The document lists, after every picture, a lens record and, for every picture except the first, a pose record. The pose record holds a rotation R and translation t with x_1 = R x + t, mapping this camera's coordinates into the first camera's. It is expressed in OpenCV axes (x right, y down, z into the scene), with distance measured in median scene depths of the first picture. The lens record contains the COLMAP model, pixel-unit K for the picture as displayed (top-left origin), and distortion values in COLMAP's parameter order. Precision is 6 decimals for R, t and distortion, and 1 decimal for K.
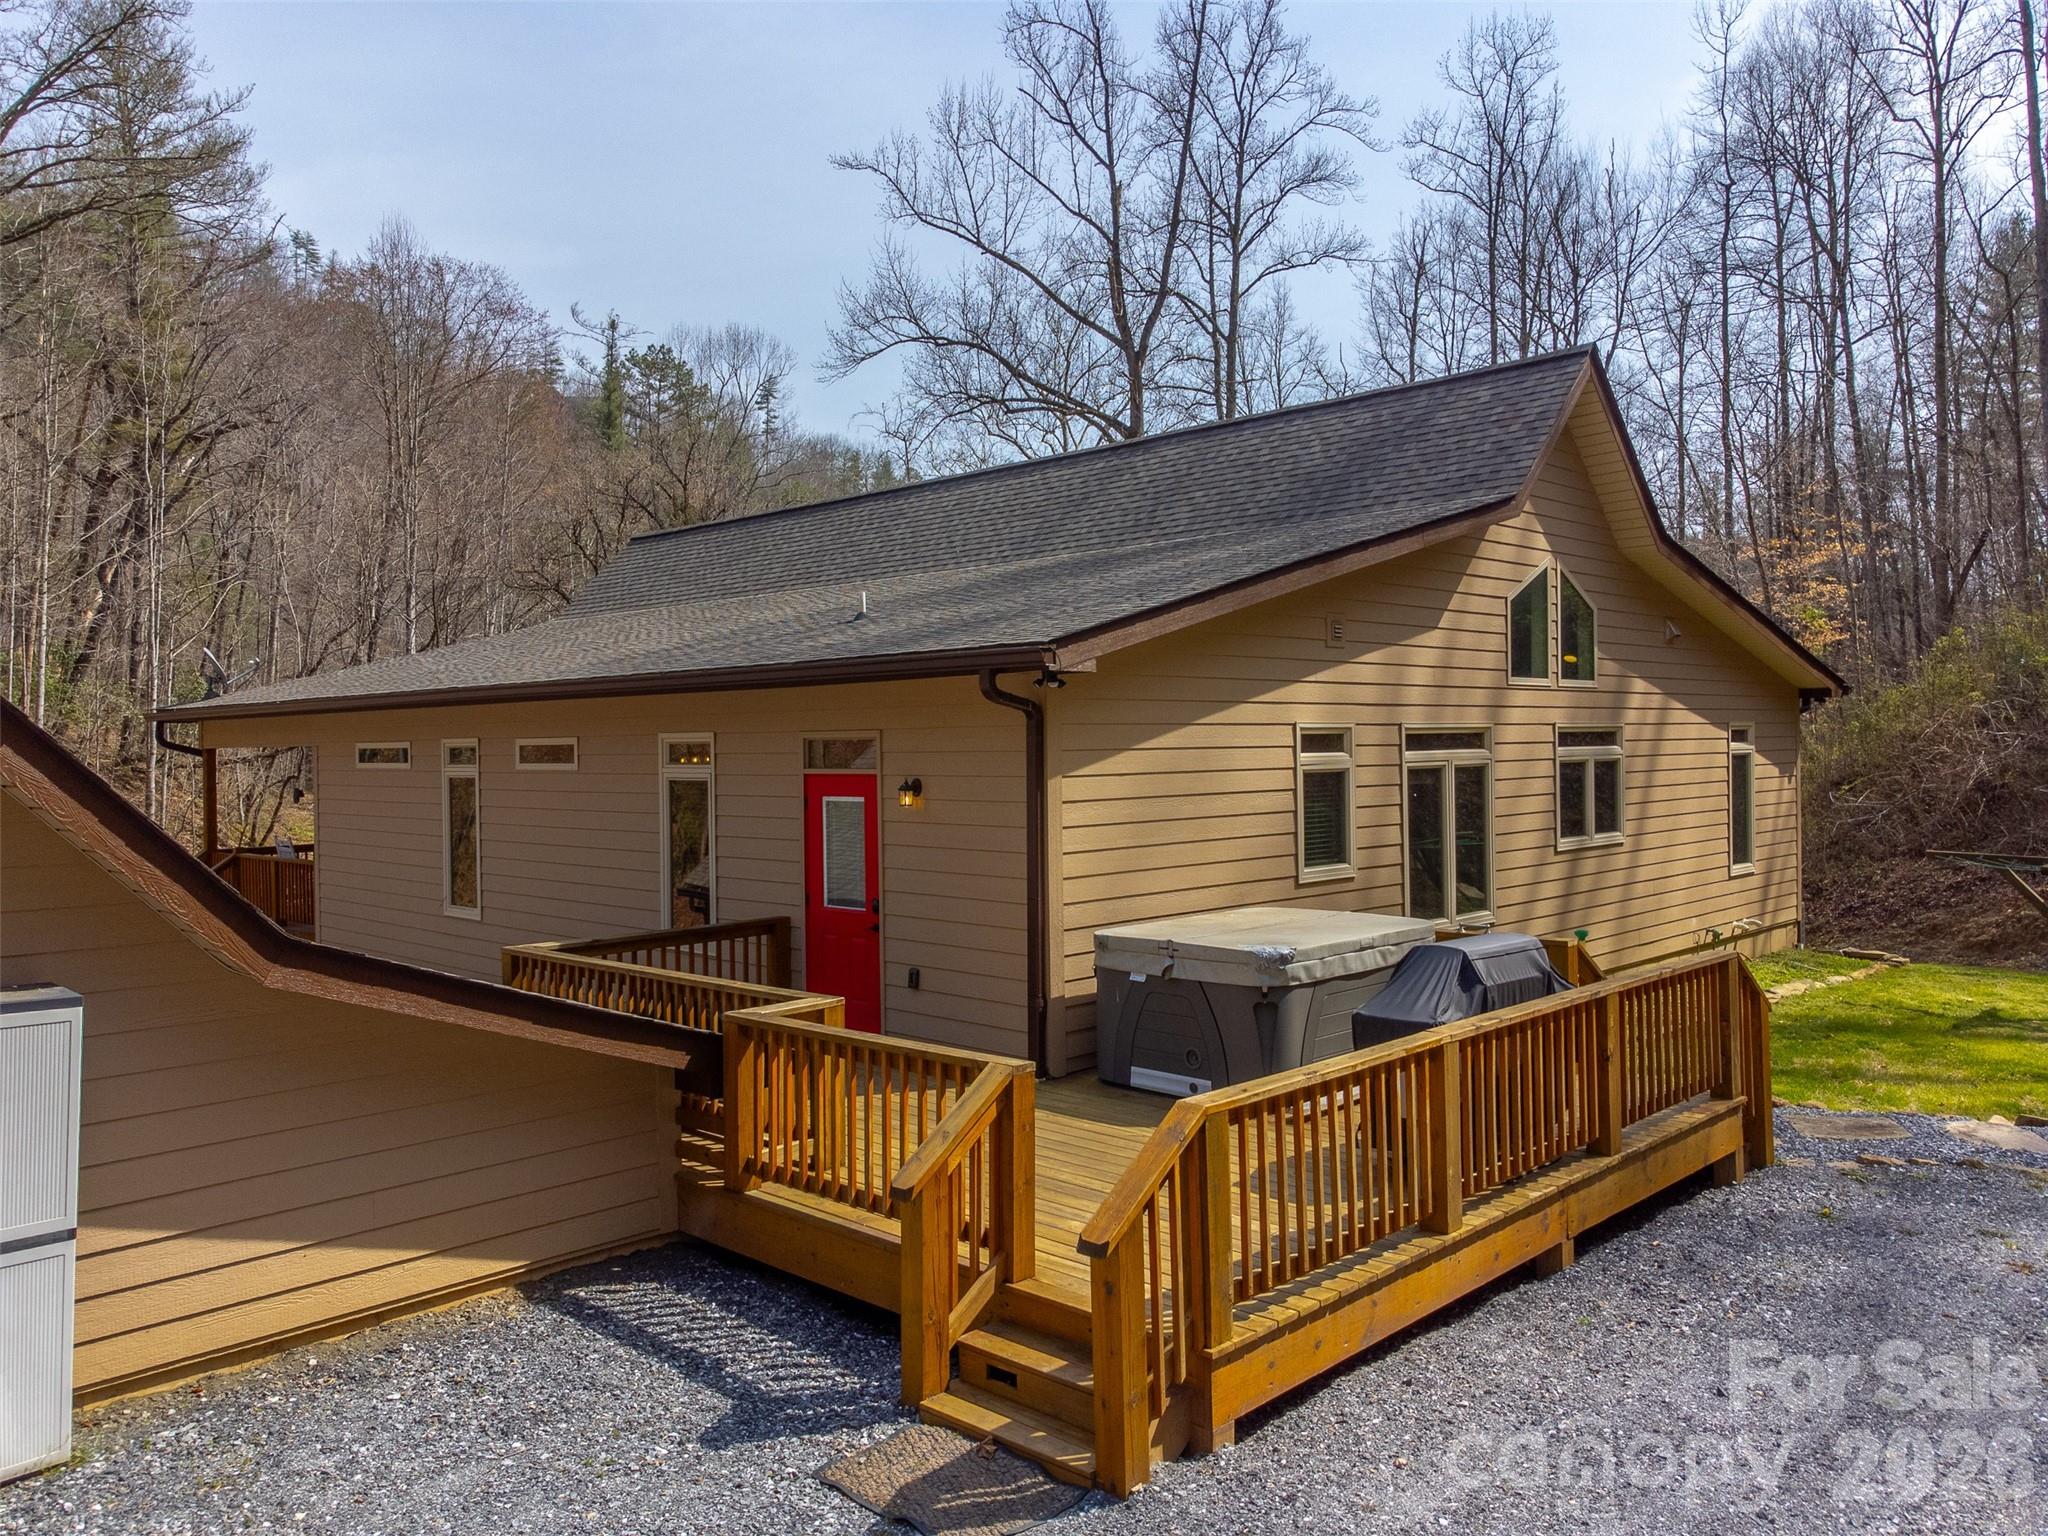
lens RADIAL K [[1531.6, 0, 1018.8], [0, 1531.6, 751.7], [0, 0, 1]] dist [0.018640, 0.001711]
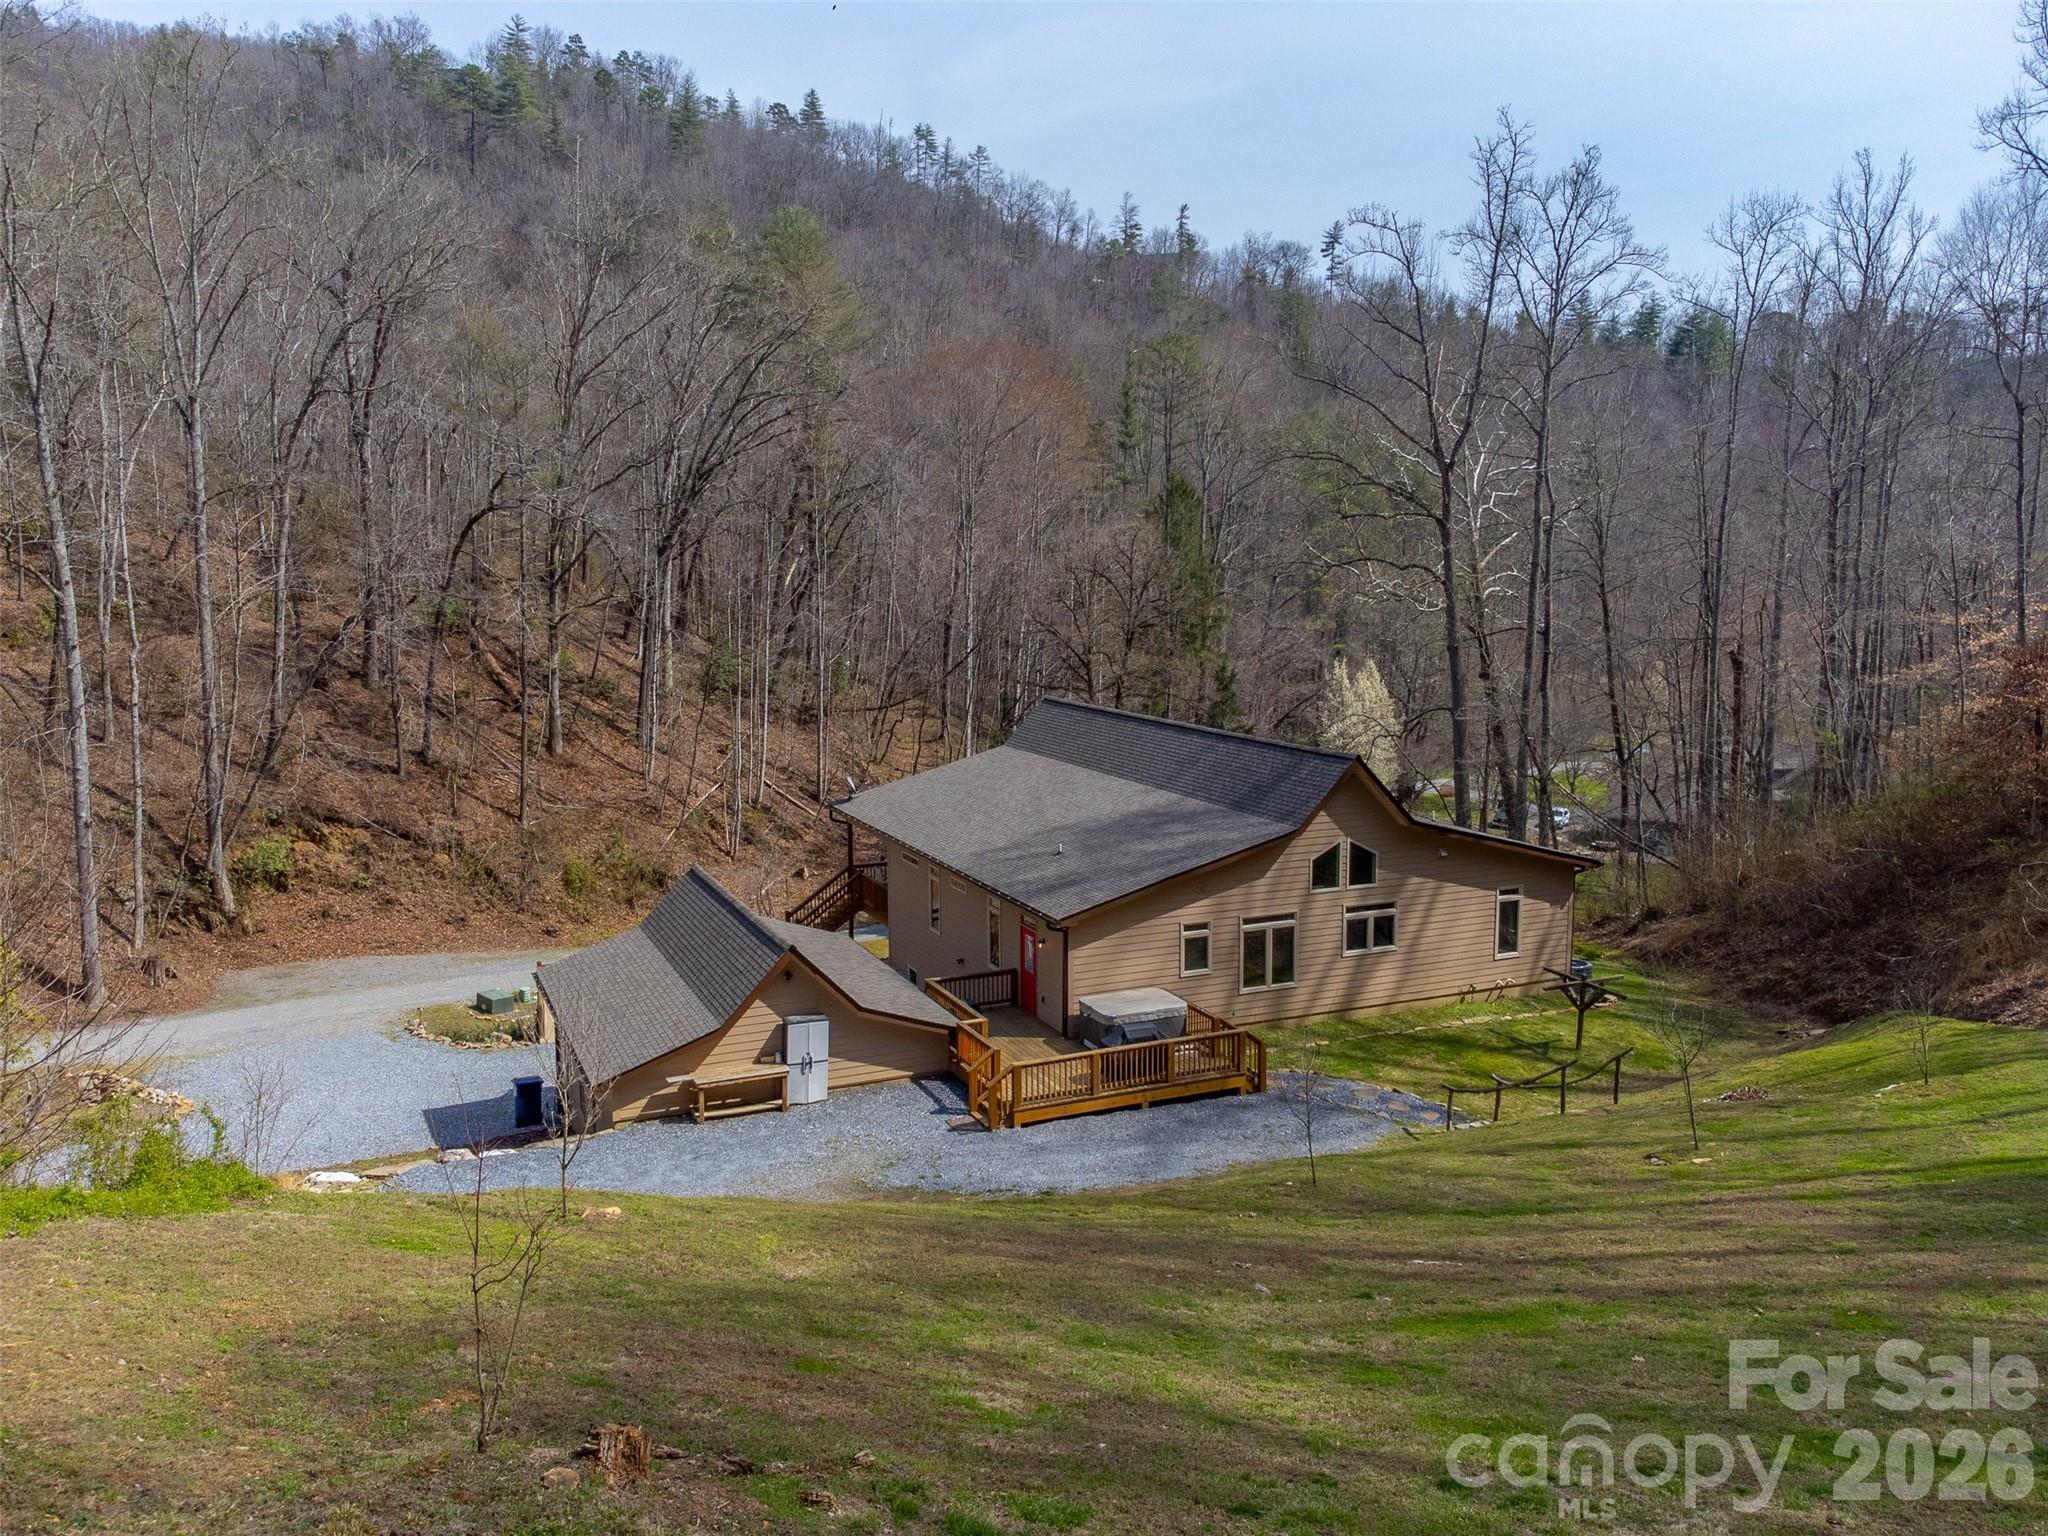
lens RADIAL K [[1531.6, 0, 1018.8], [0, 1531.6, 751.7], [0, 0, 1]] dist [0.018640, 0.001711]
pose [[0.929976, 0.056595, -0.363237, 1.098819], [-0.010210, 0.991674, 0.128372, -0.836896], [0.367477, -0.115674, 0.922811, -2.064523]]
